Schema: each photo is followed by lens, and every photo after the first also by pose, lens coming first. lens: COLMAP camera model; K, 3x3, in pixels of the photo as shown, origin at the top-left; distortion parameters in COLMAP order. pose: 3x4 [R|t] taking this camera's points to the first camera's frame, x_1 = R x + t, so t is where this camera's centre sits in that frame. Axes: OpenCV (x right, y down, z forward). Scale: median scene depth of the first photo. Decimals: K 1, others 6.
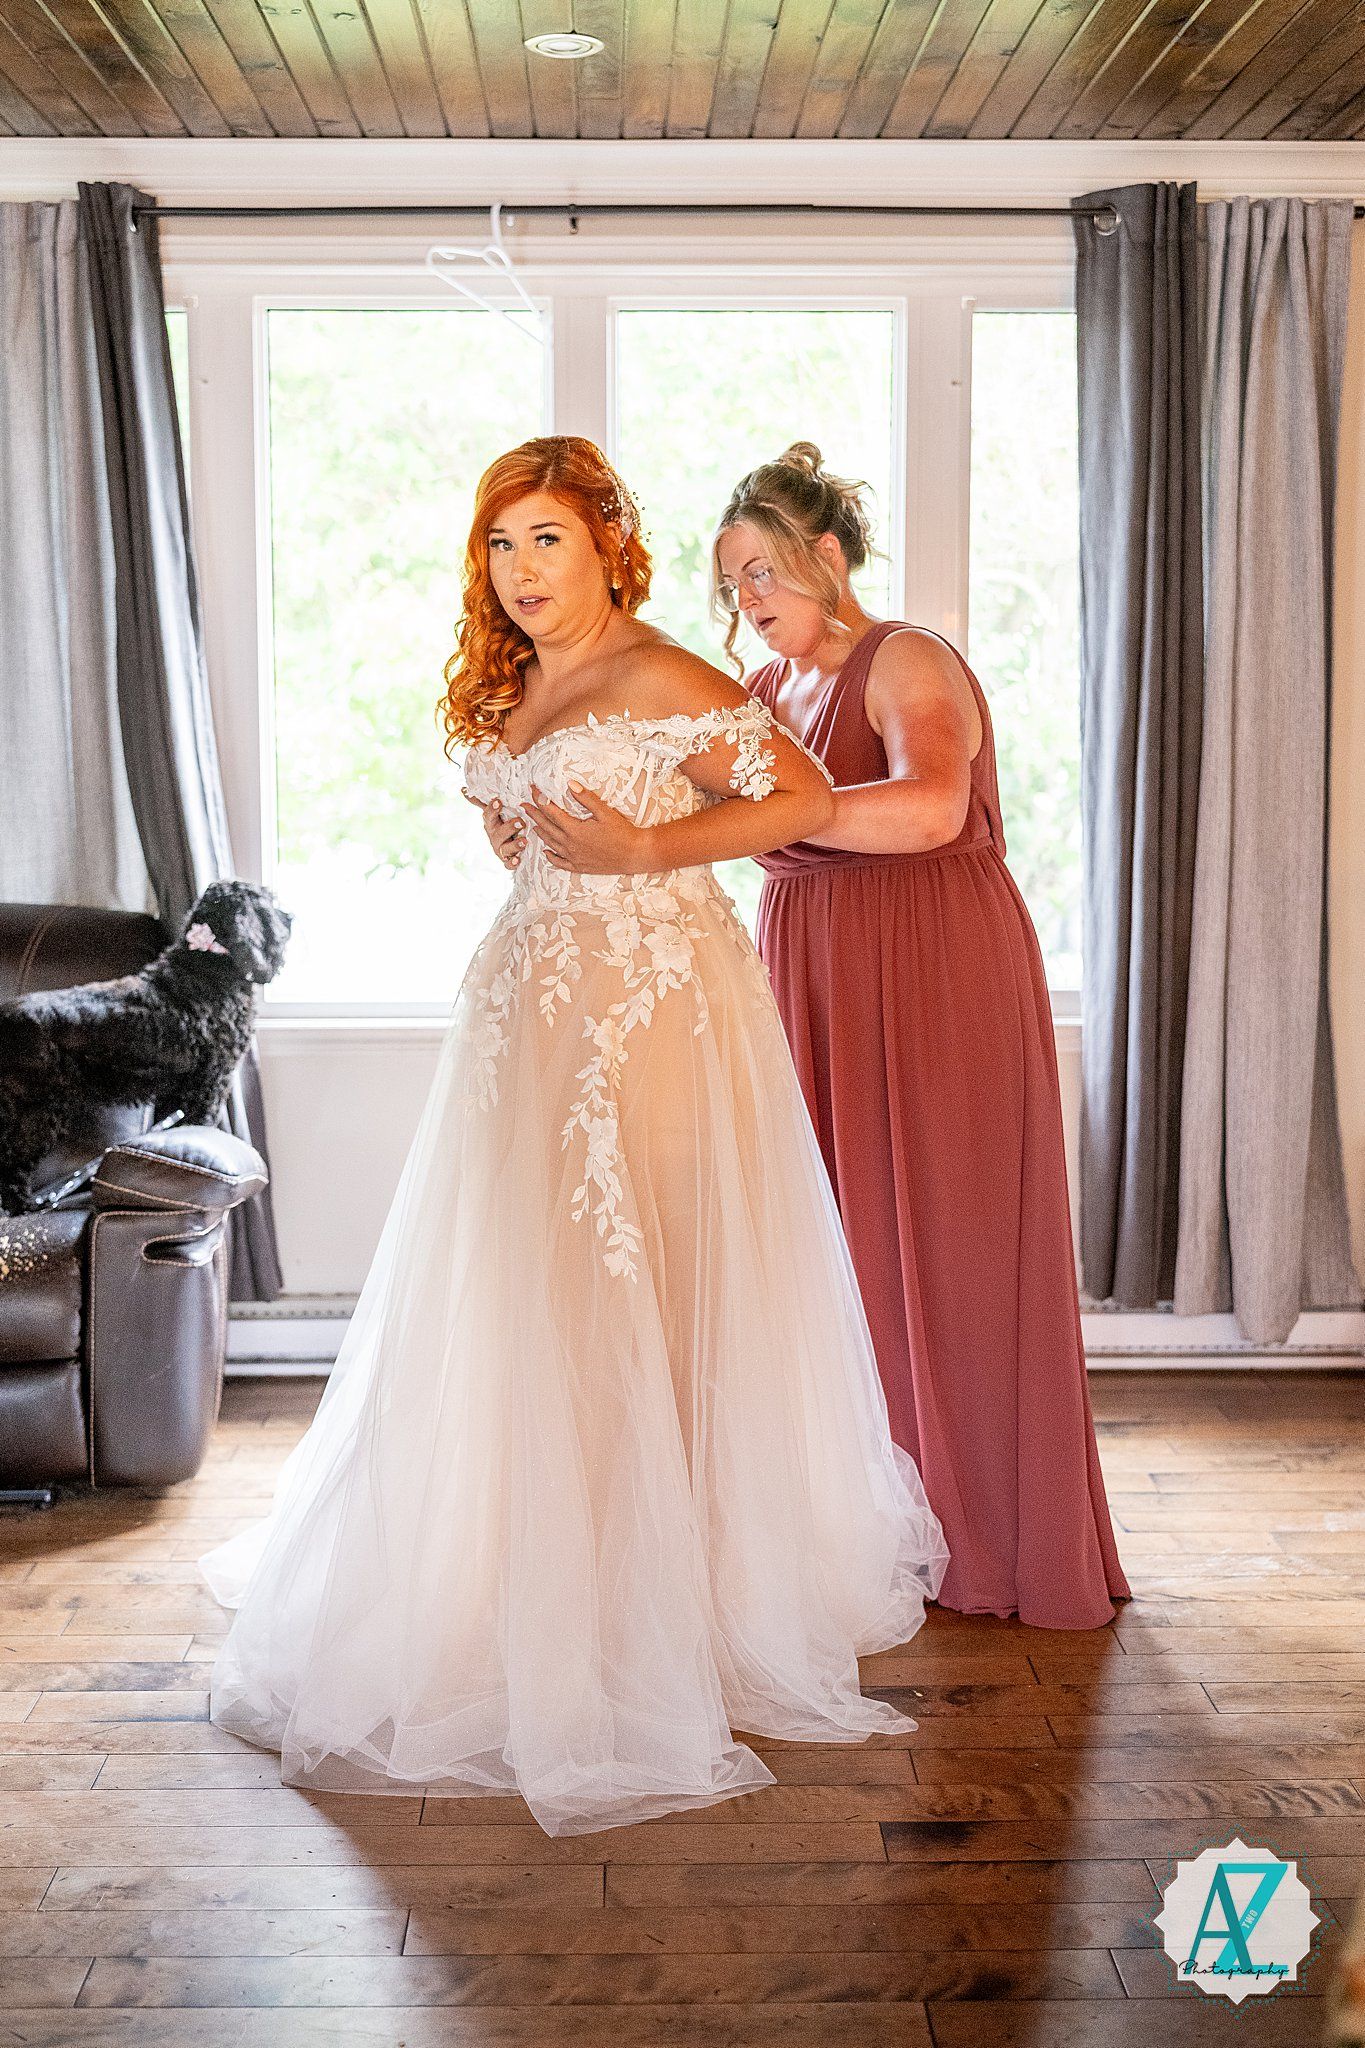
lens RADIAL K [[2443.3, 0, 671.9], [0, 2443.3, 1037.8], [0, 0, 1]] dist [0.012242, 0.000000]
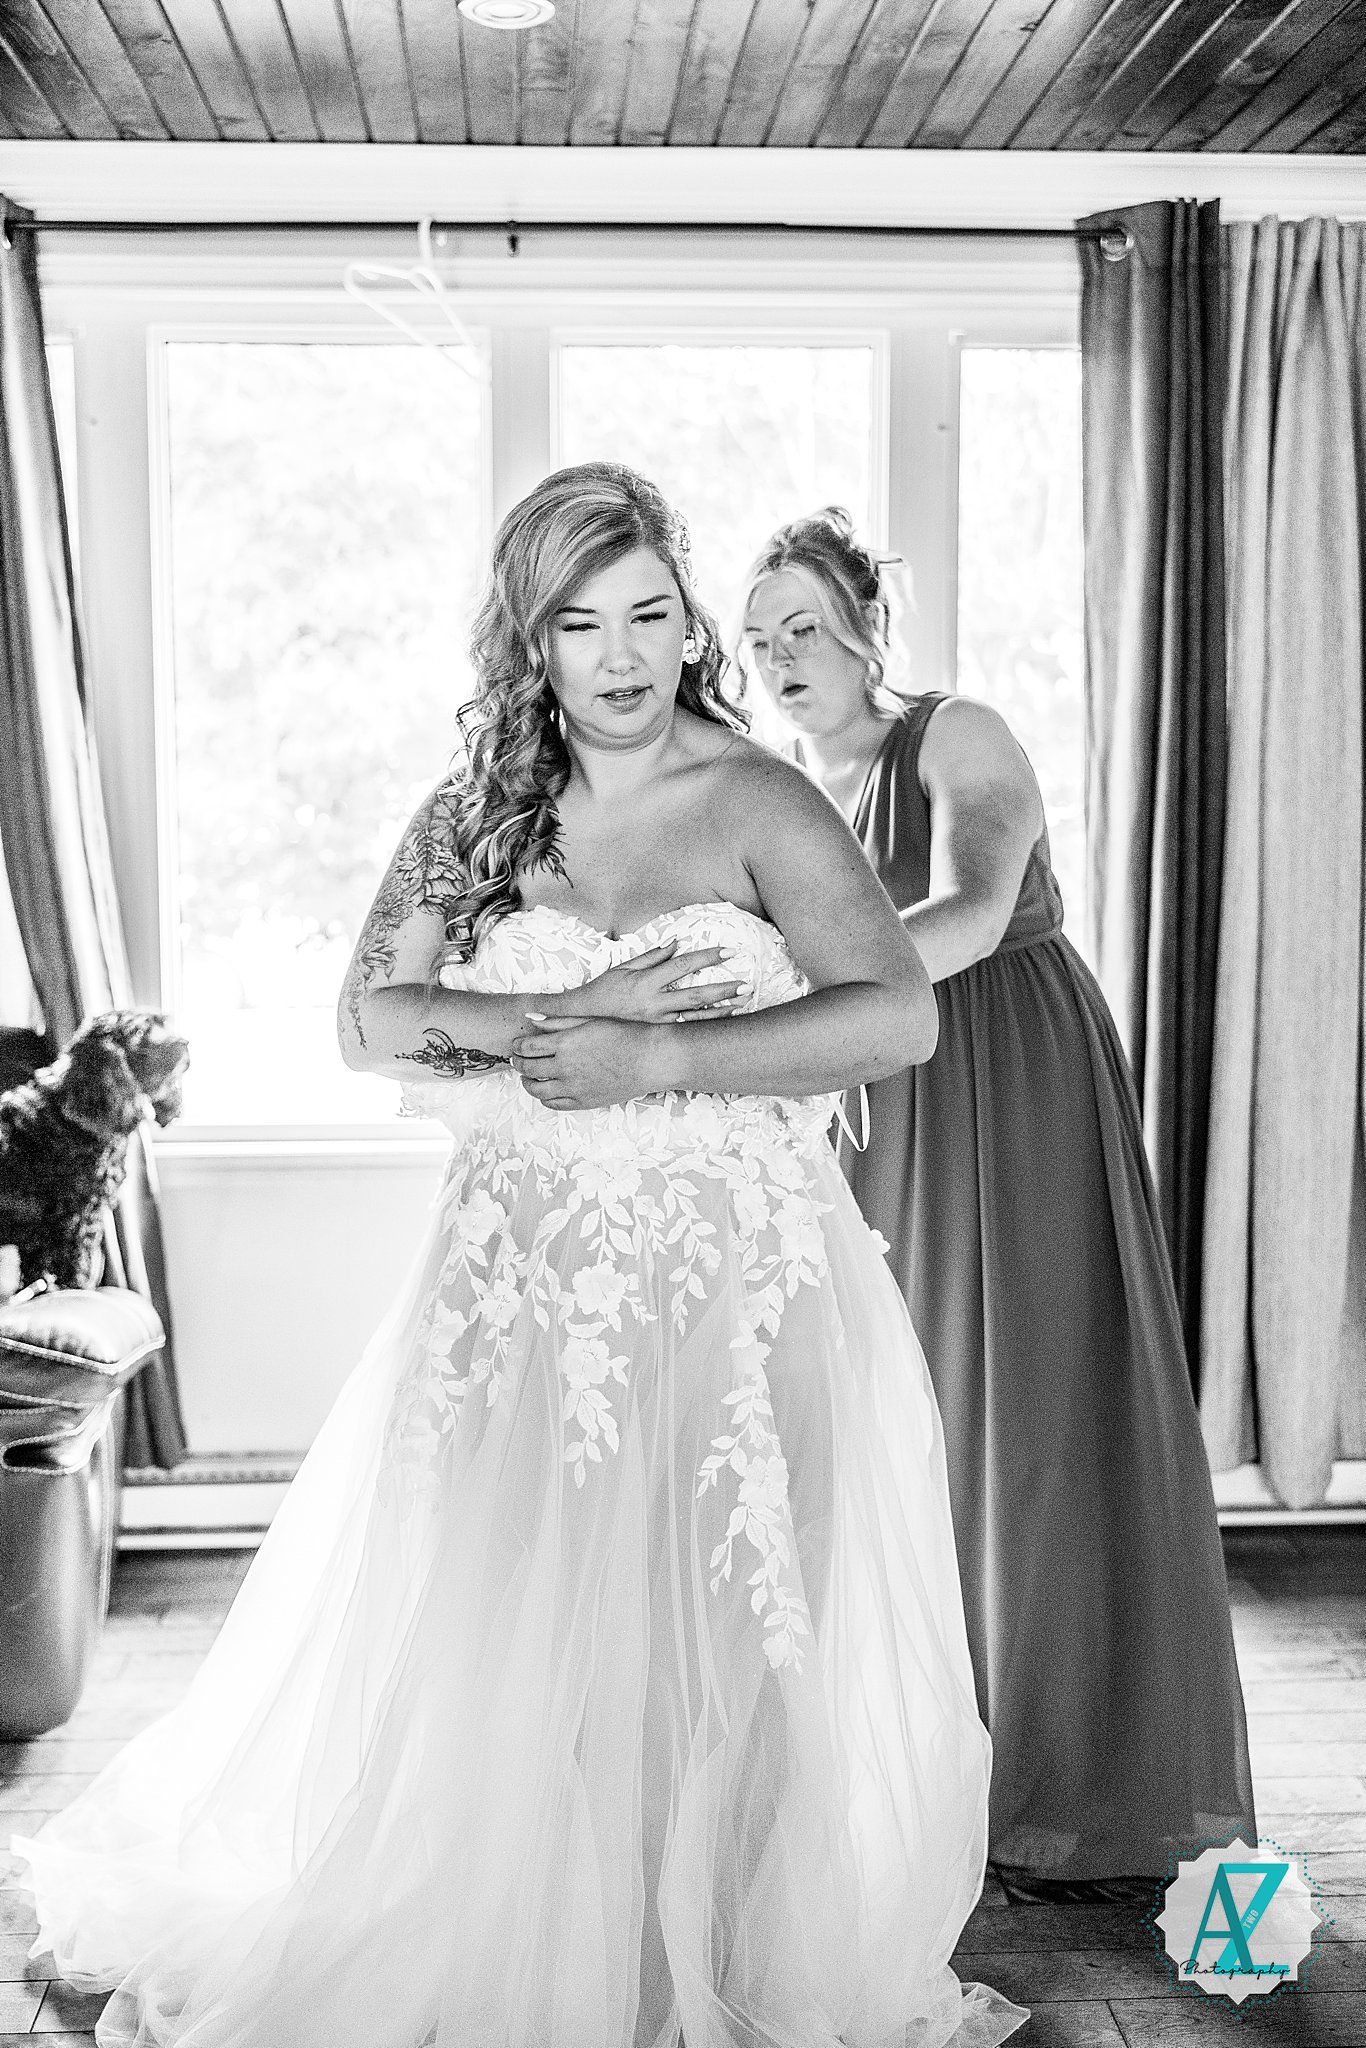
lens RADIAL K [[2357.0, 0, 677.0], [0, 2357.0, 1054.6], [0, 0, 1]] dist [0.031777, 0.000000]
pose [[0.999424, -0.005046, 0.033559, -0.011978], [0.005573, 0.999862, -0.015628, -0.028577], [-0.033476, 0.015806, 0.999315, 0.158146]]
